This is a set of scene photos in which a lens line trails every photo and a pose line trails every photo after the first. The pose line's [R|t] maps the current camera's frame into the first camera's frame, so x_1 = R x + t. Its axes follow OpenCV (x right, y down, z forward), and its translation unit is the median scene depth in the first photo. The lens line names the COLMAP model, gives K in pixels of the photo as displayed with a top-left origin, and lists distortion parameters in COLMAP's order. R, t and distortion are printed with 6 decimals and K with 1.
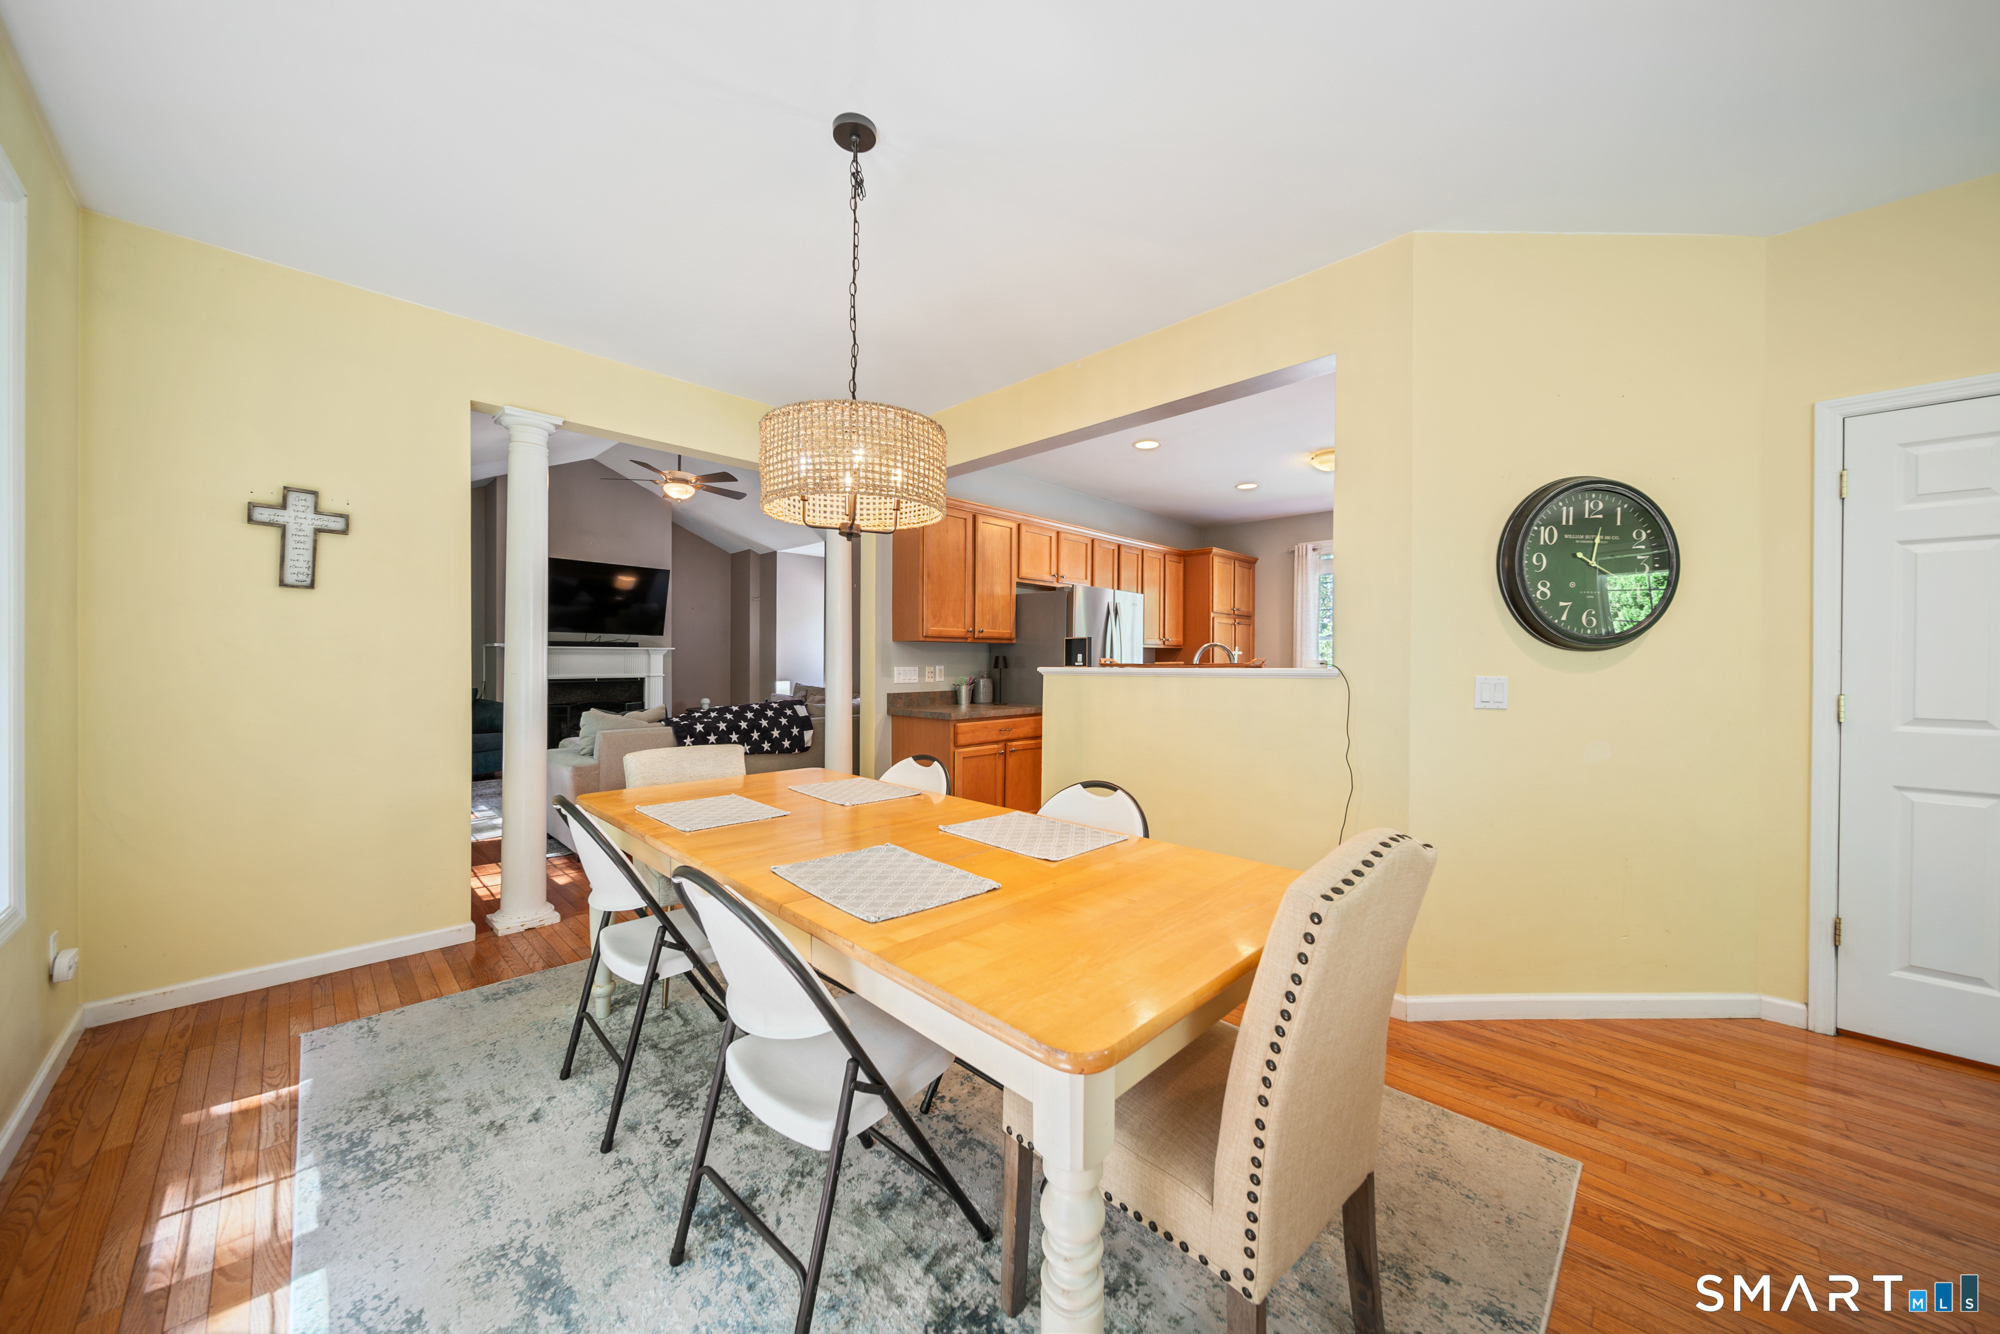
lens RADIAL K [[696.3, 0, 990.4], [0, 696.3, 657.6], [0, 0, 1]] dist [-0.001773, -0.000183]
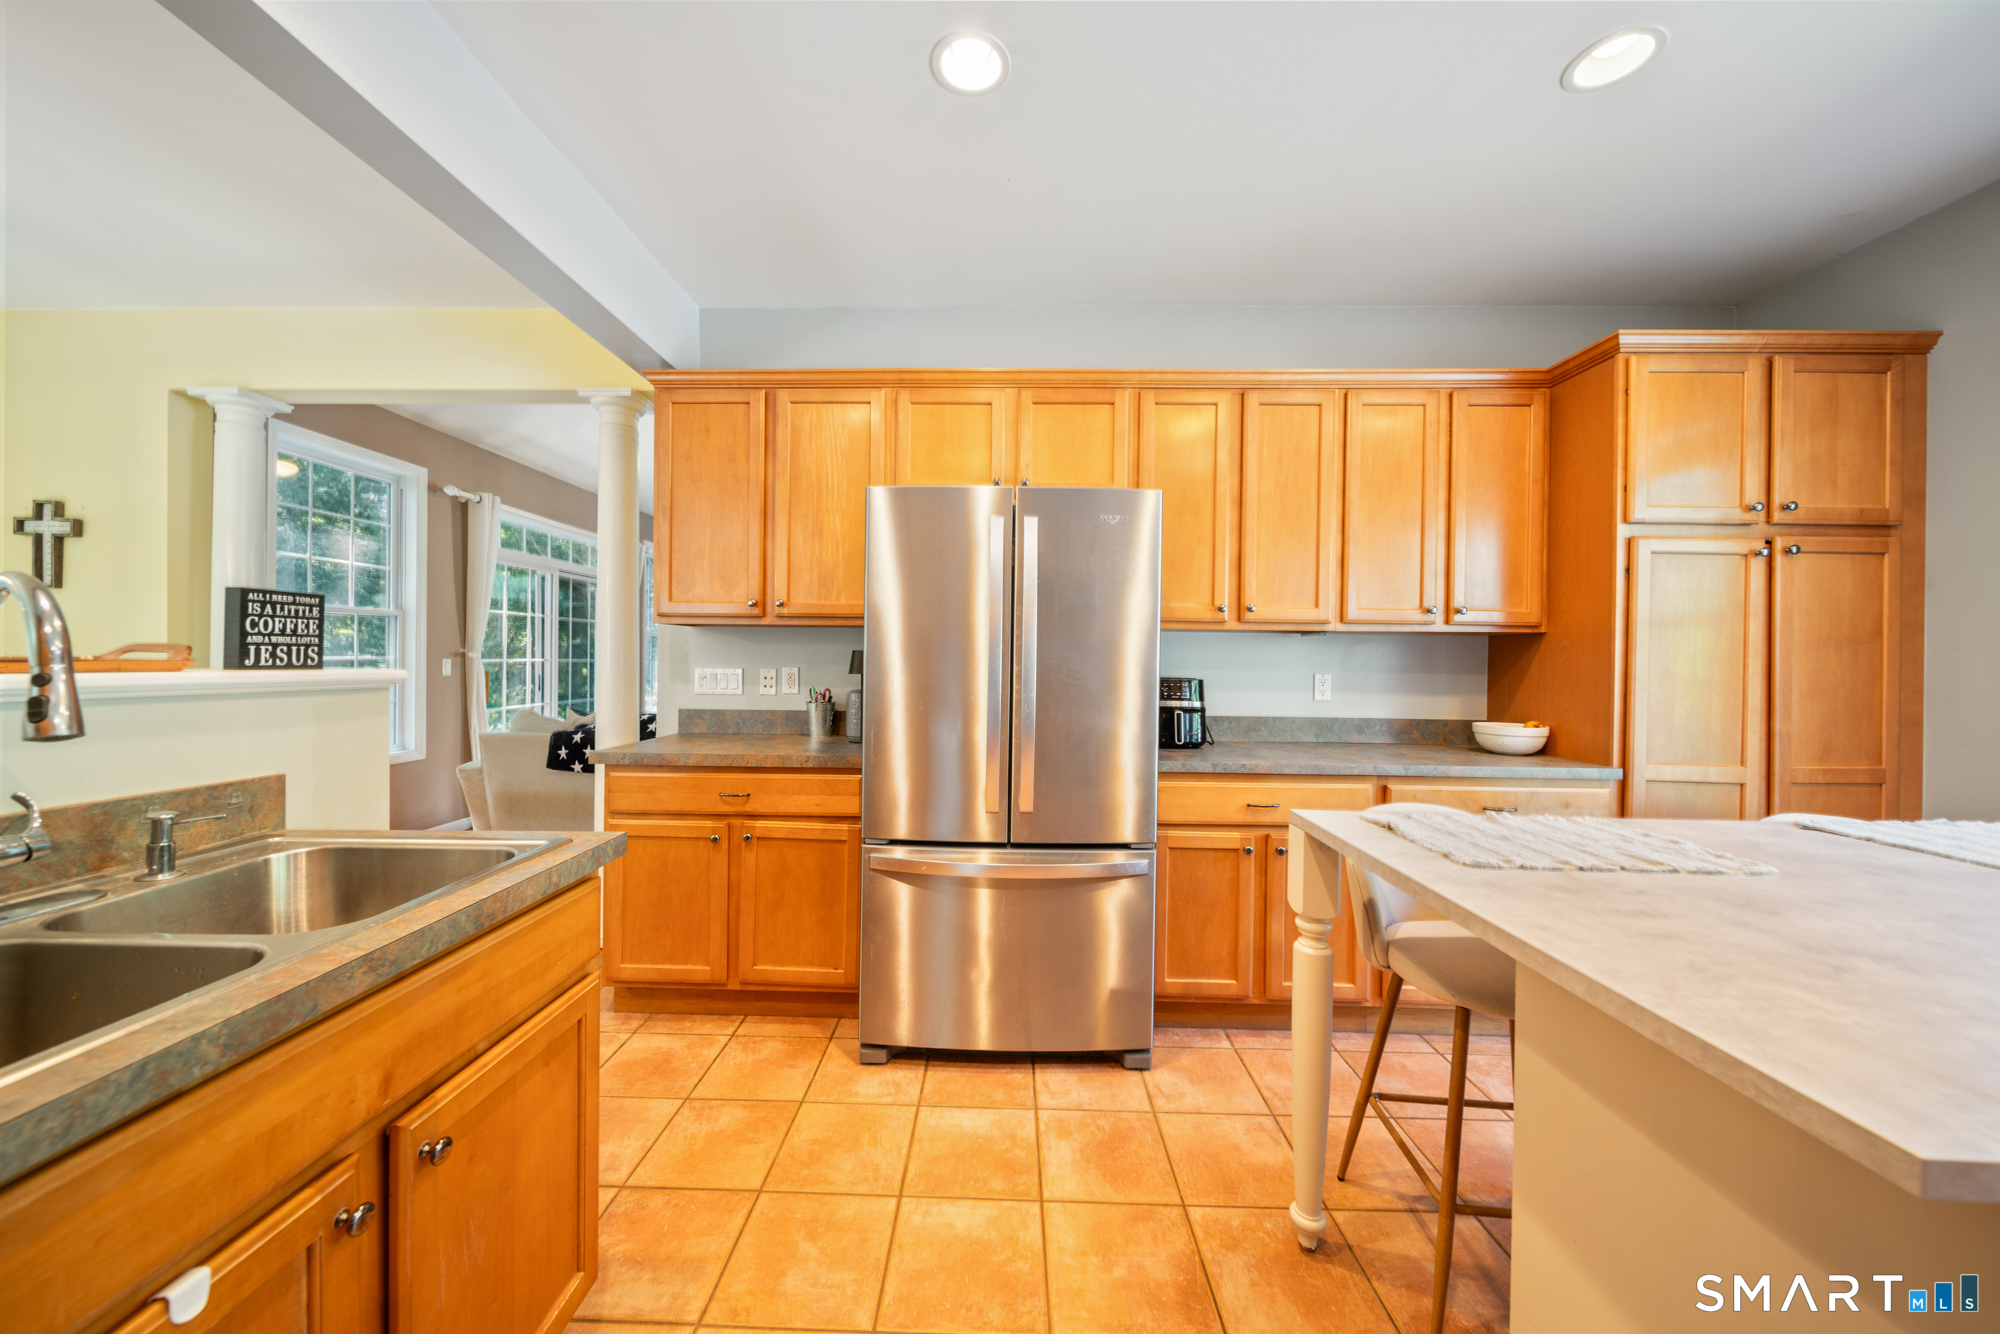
lens RADIAL K [[696.3, 0, 990.4], [0, 696.3, 657.6], [0, 0, 1]] dist [-0.001773, -0.000183]
pose [[0.684691, 0.004569, -0.728819, 0.504821], [-0.004587, 0.999988, 0.001959, 0.001846], [0.728819, 0.002002, 0.684704, 0.772559]]
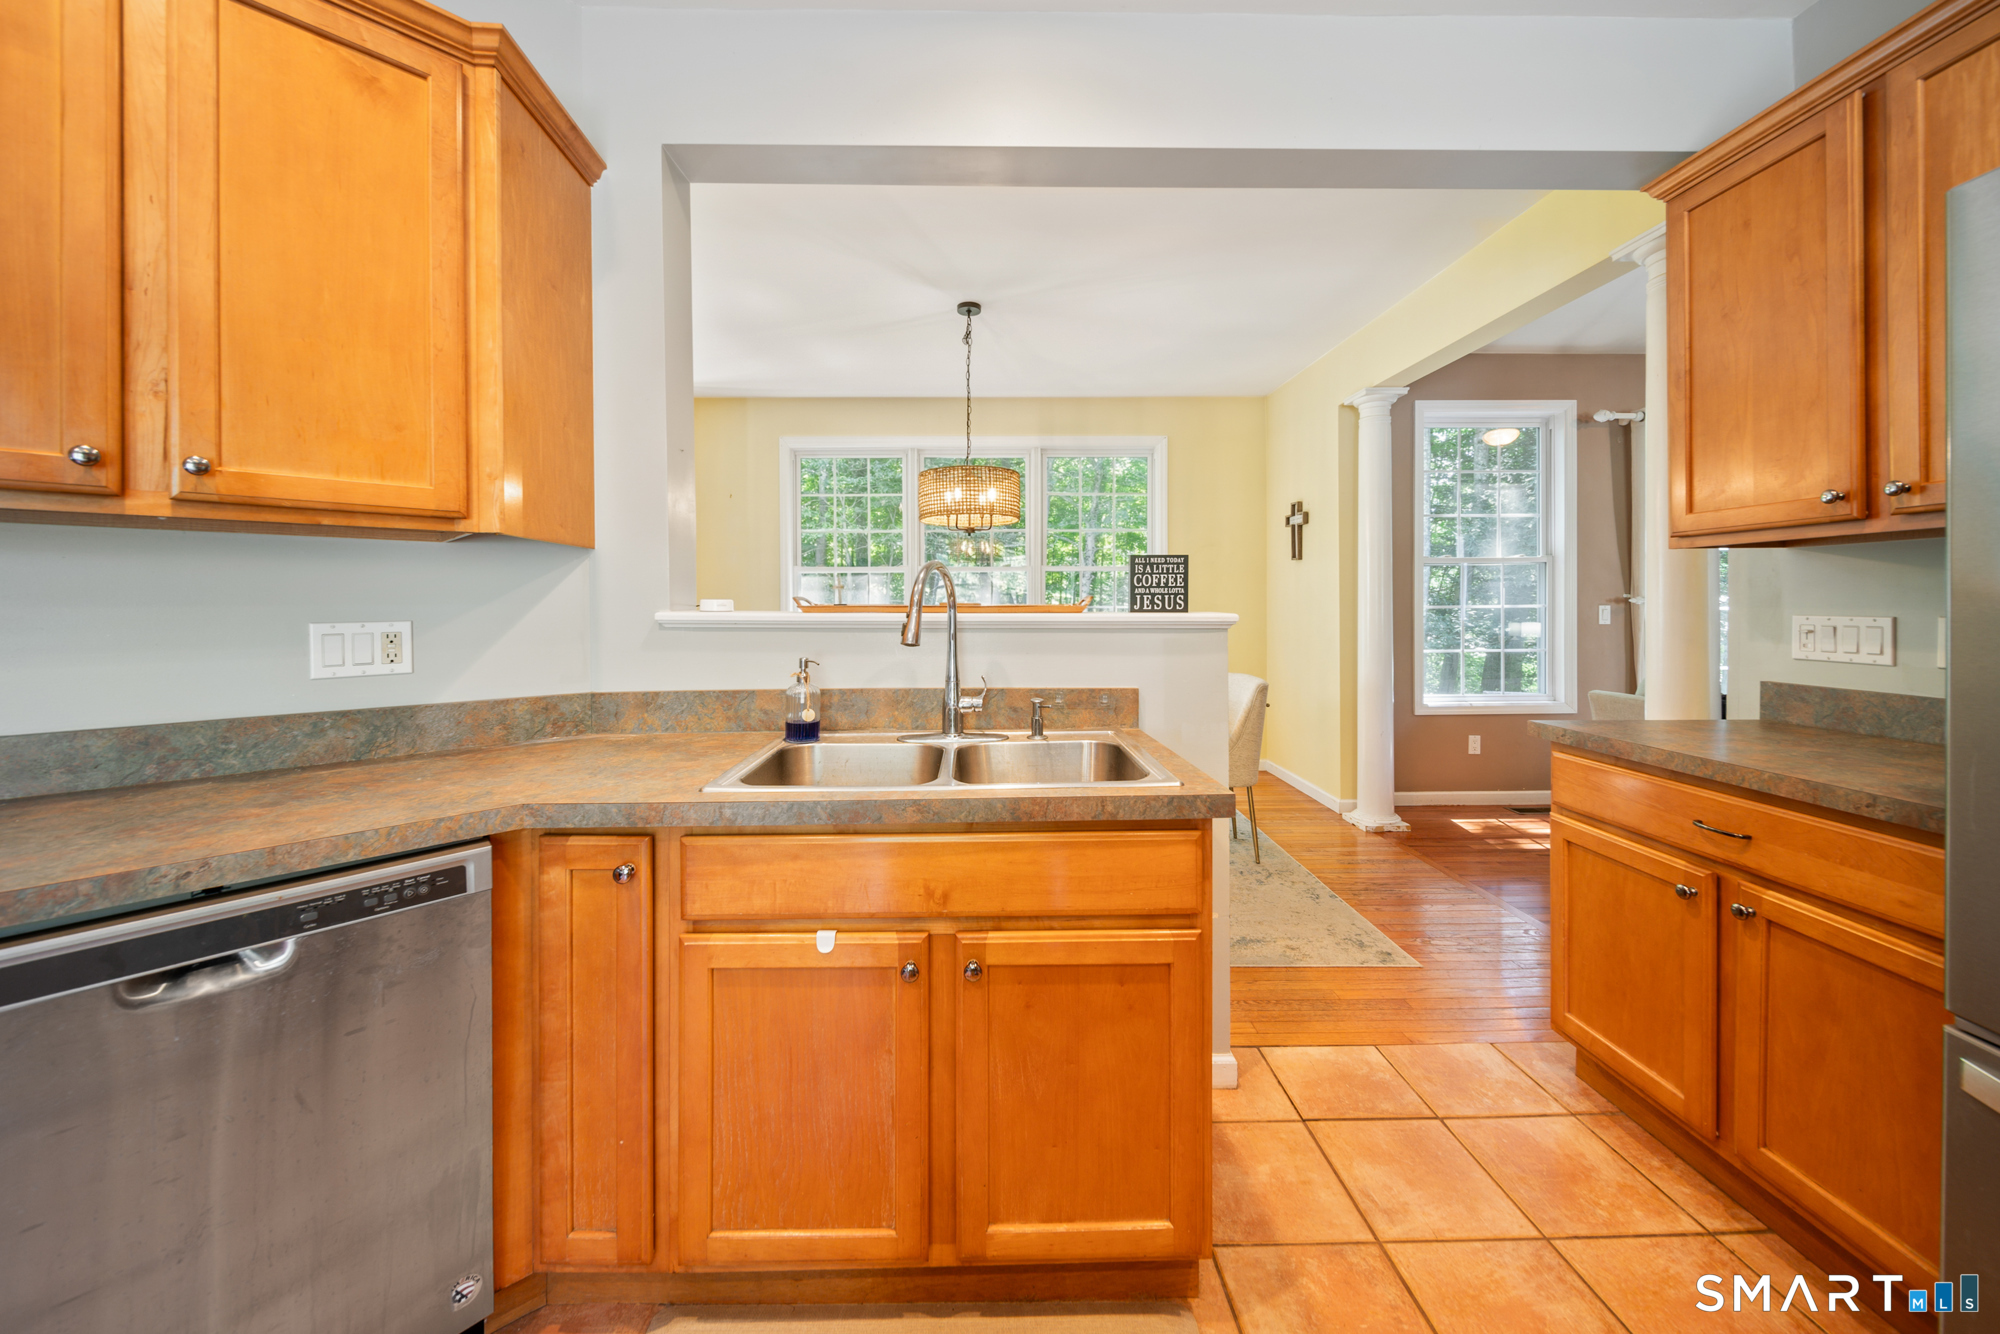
lens RADIAL K [[715.0, 0, 992.9], [0, 715.0, 607.3], [0, 0, 1]] dist [-0.000380, -0.000070]
pose [[-0.698061, 0.005581, -0.716017, 0.447182], [0.009767, 0.999951, -0.001728, 0.005465], [0.715972, -0.008199, -0.698081, 0.969474]]
